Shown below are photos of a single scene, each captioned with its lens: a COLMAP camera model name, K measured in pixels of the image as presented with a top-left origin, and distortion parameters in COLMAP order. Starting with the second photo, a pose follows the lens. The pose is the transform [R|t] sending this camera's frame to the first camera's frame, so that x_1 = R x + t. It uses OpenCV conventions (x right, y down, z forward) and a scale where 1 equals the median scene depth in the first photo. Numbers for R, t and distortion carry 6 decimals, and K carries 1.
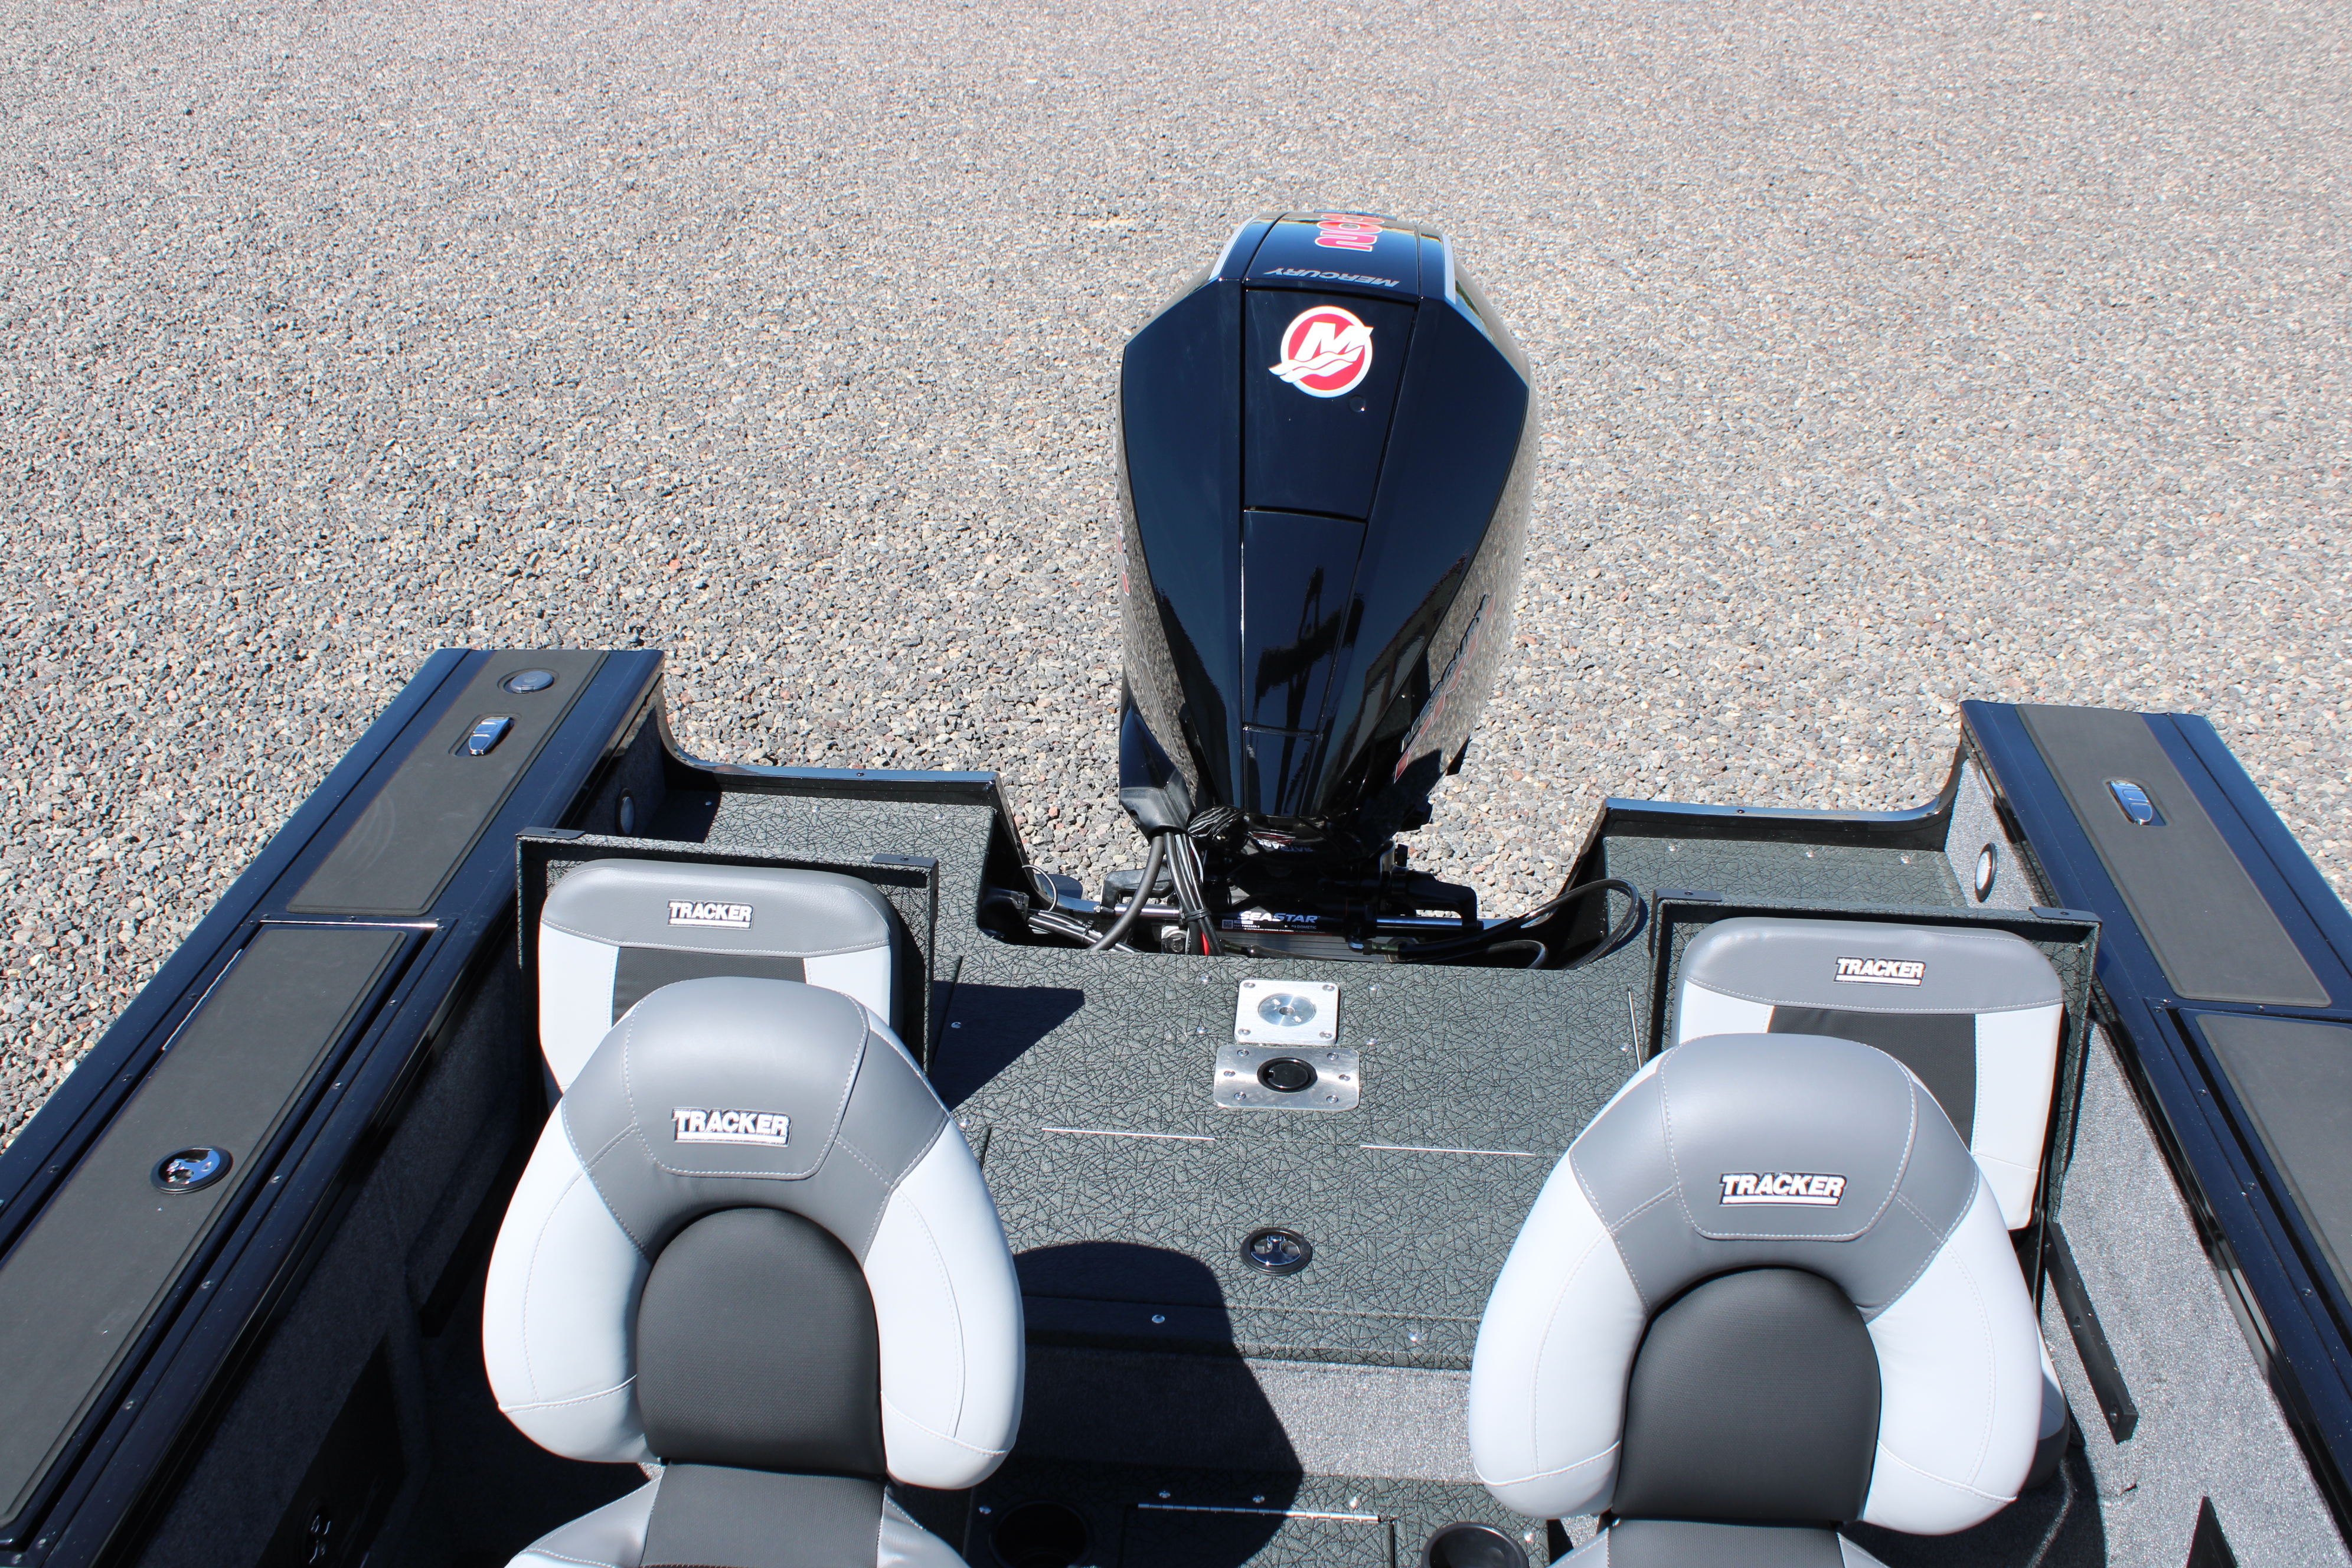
lens RADIAL K [[2275.9, 0, 1170.6], [0, 2275.9, 779.9], [0, 0, 1]] dist [-0.077723, 0.000000]
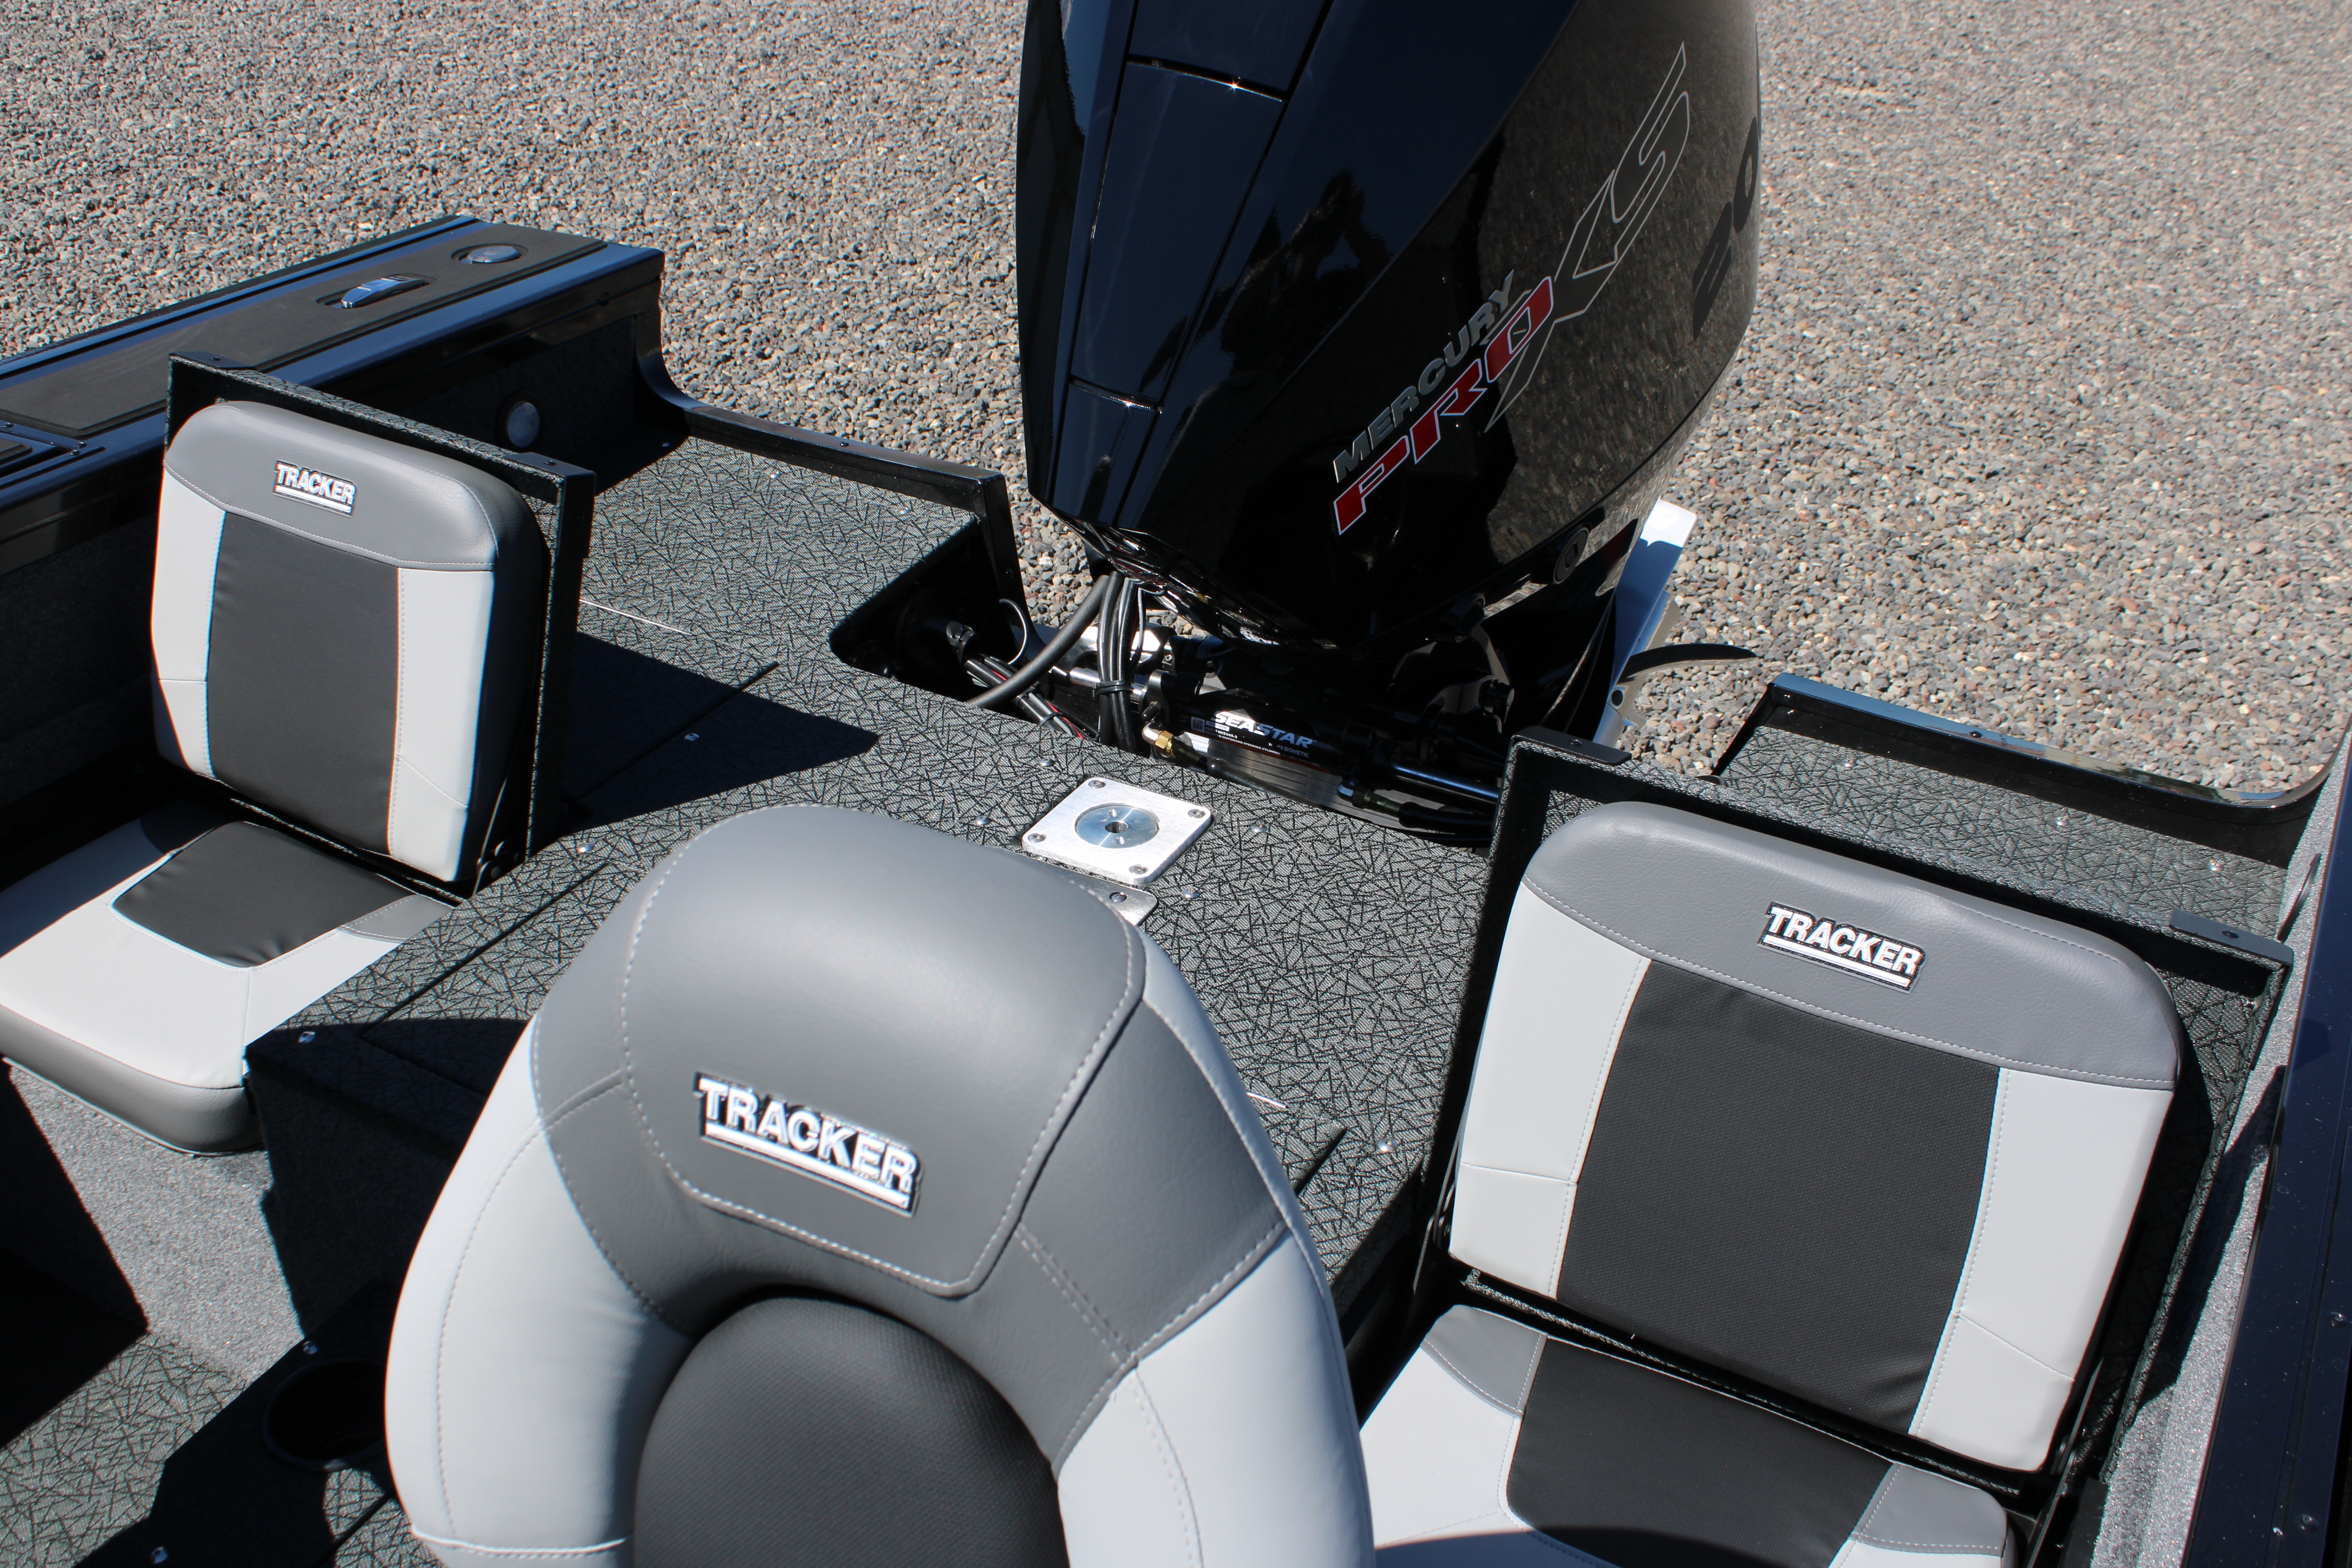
lens RADIAL K [[2275.9, 0, 1200.0], [0, 2275.9, 772.6], [0, 0, 1]] dist [-0.077723, 0.000000]
pose [[0.914240, 0.227217, -0.335466, 0.125153], [-0.219279, 0.973696, 0.061903, 0.015577], [0.340707, 0.016966, 0.940016, 0.151142]]
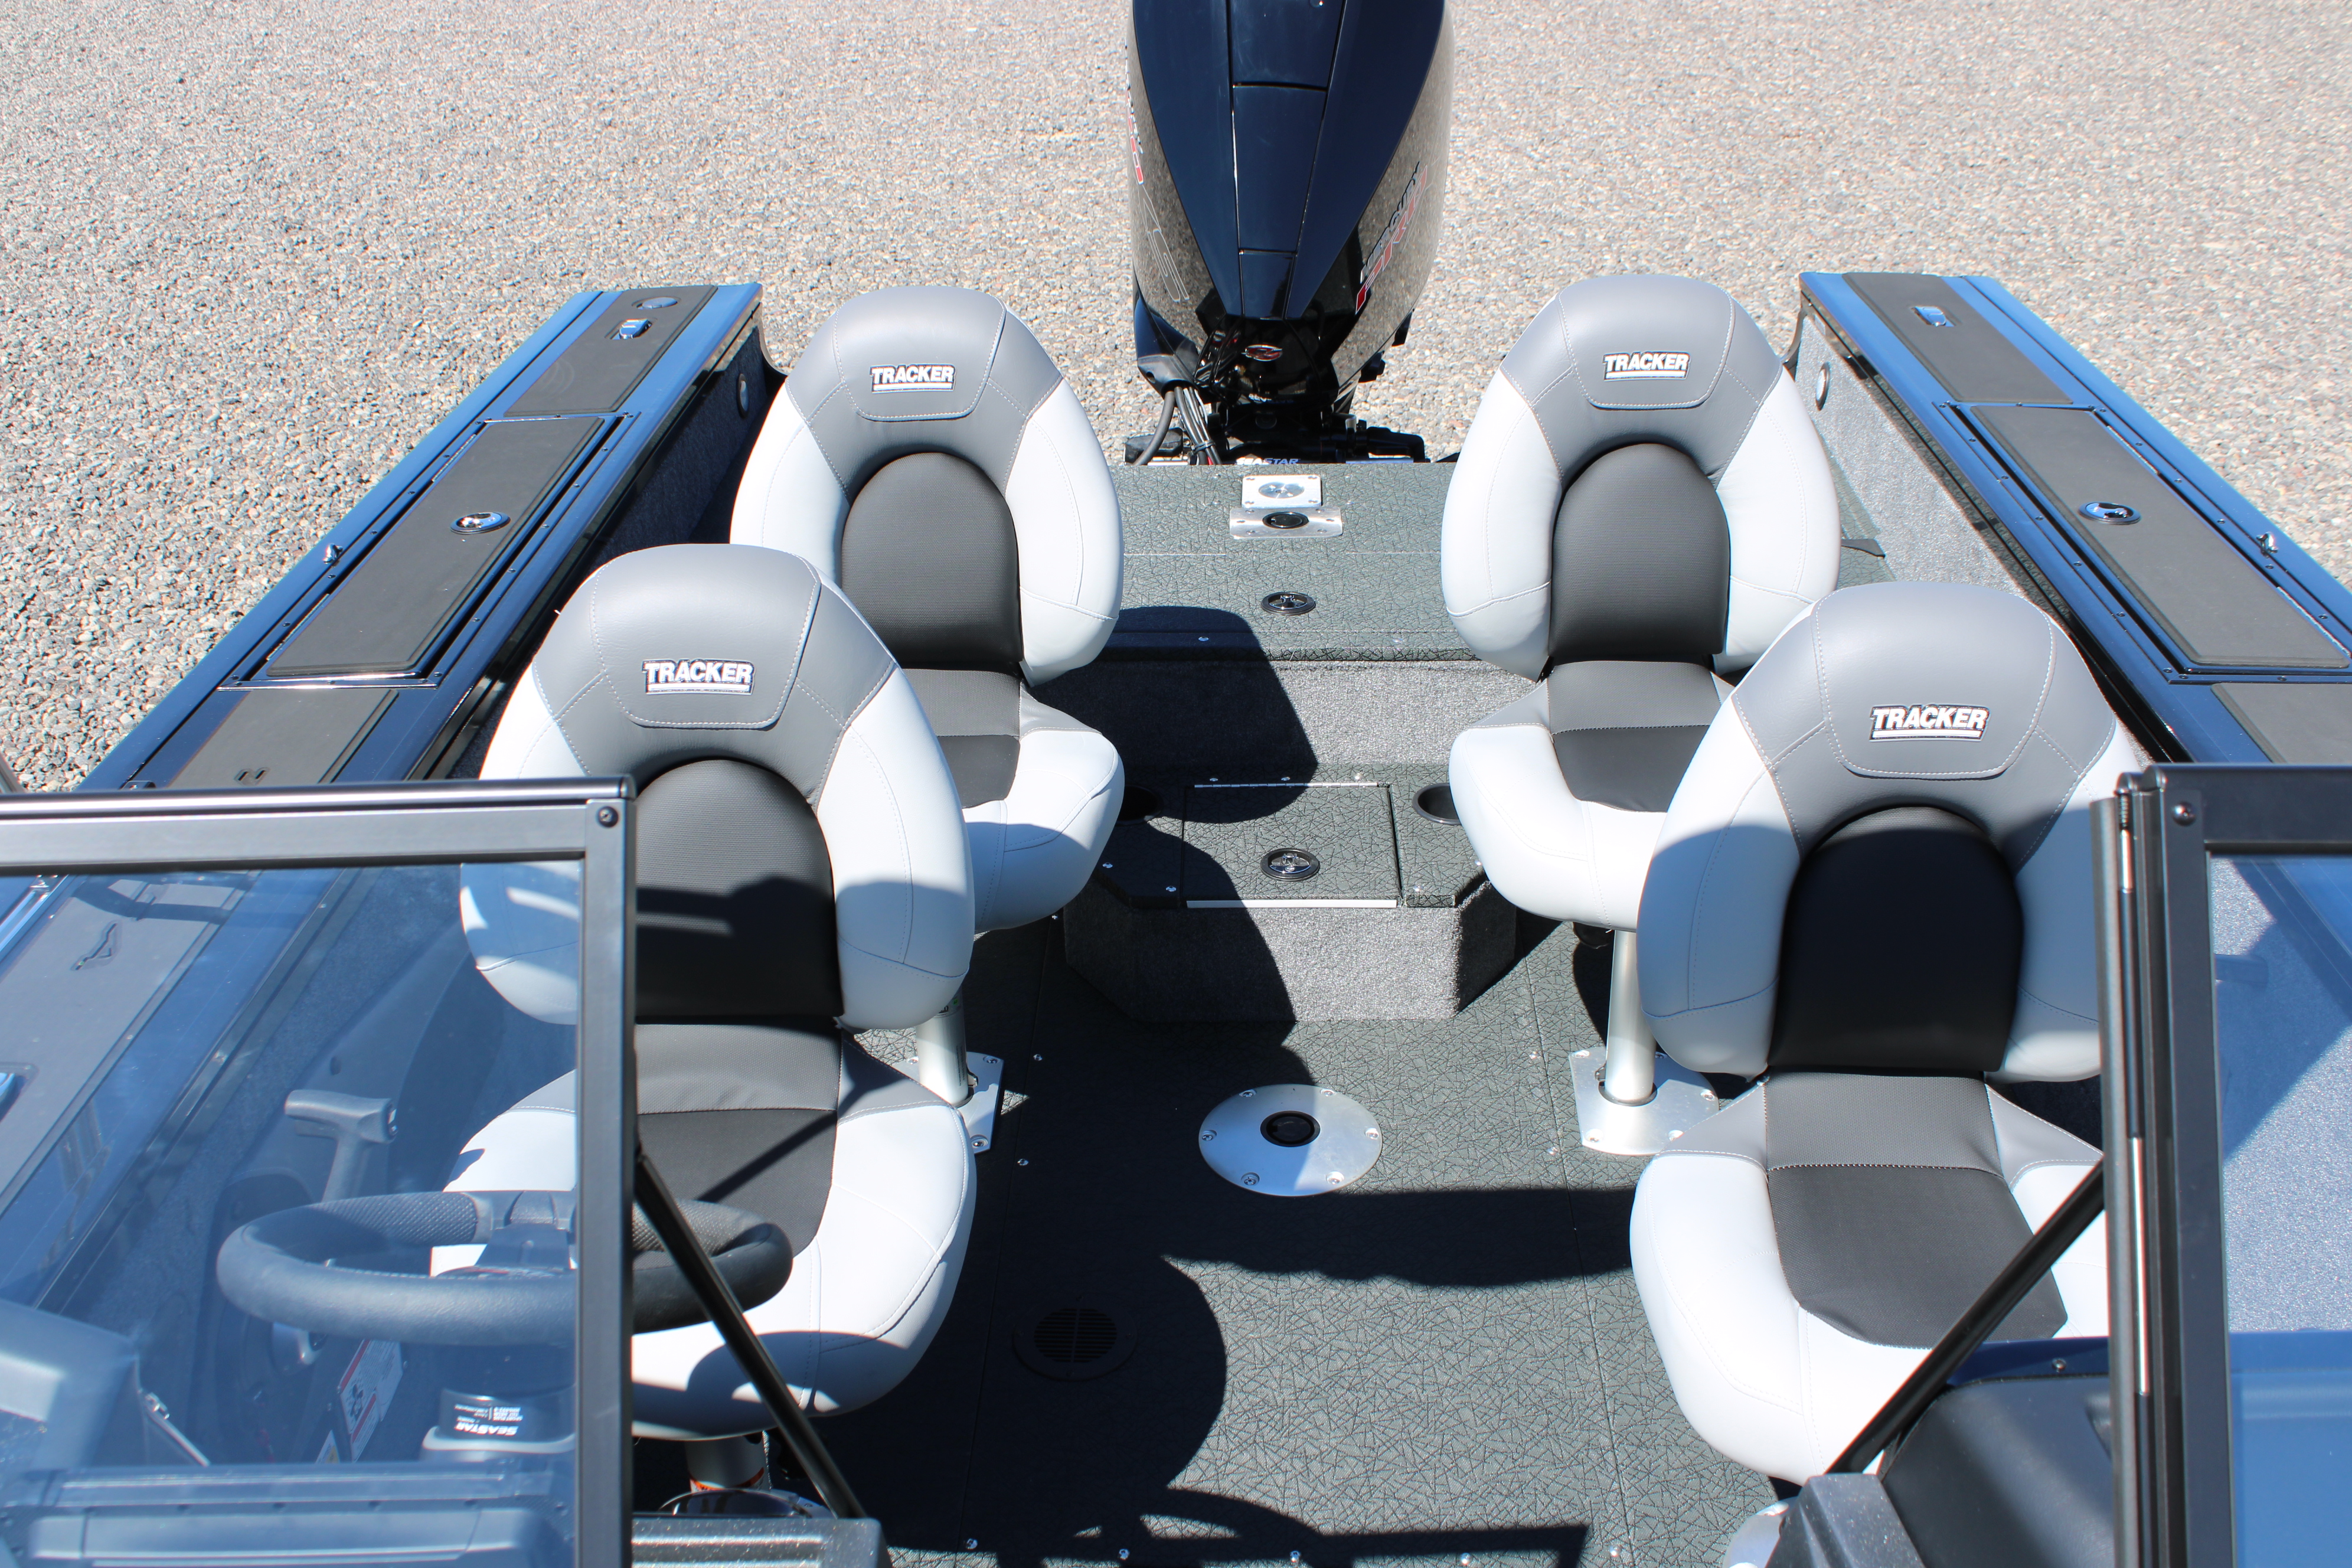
lens RADIAL K [[2275.9, 0, 1181.7], [0, 2275.9, 789.5], [0, 0, 1]] dist [-0.077723, 0.000000]
pose [[0.998446, -0.045010, 0.032856, -0.022605], [0.045467, 0.998877, -0.013288, 0.117686], [-0.032221, 0.014761, 0.999372, -0.113155]]
